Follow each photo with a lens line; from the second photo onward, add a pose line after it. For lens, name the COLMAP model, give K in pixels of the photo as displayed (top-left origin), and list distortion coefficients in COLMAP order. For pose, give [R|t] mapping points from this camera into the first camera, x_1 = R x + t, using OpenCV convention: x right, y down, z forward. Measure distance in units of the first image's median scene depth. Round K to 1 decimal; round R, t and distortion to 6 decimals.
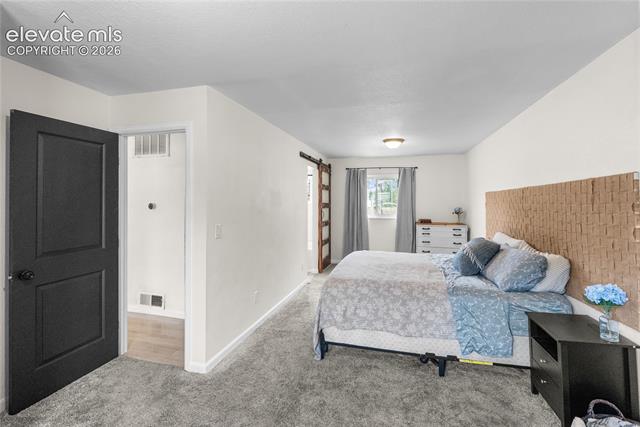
lens RADIAL K [[280.3, 0, 320.6], [0, 280.3, 205.0], [0, 0, 1]] dist [0.001155, 0.000146]
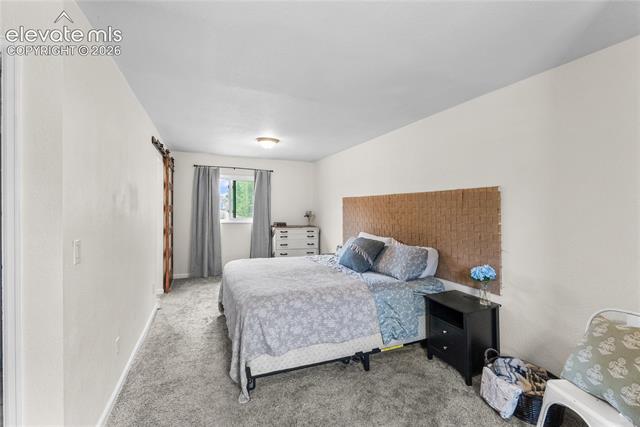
lens RADIAL K [[281.7, 0, 321.3], [0, 281.7, 212.6], [0, 0, 1]] dist [-0.001869, -0.000089]
pose [[0.801897, -0.002853, 0.597456, -0.321293], [-0.005141, 0.999919, 0.011675, 0.004670], [-0.597440, -0.012434, 0.801817, 0.249578]]
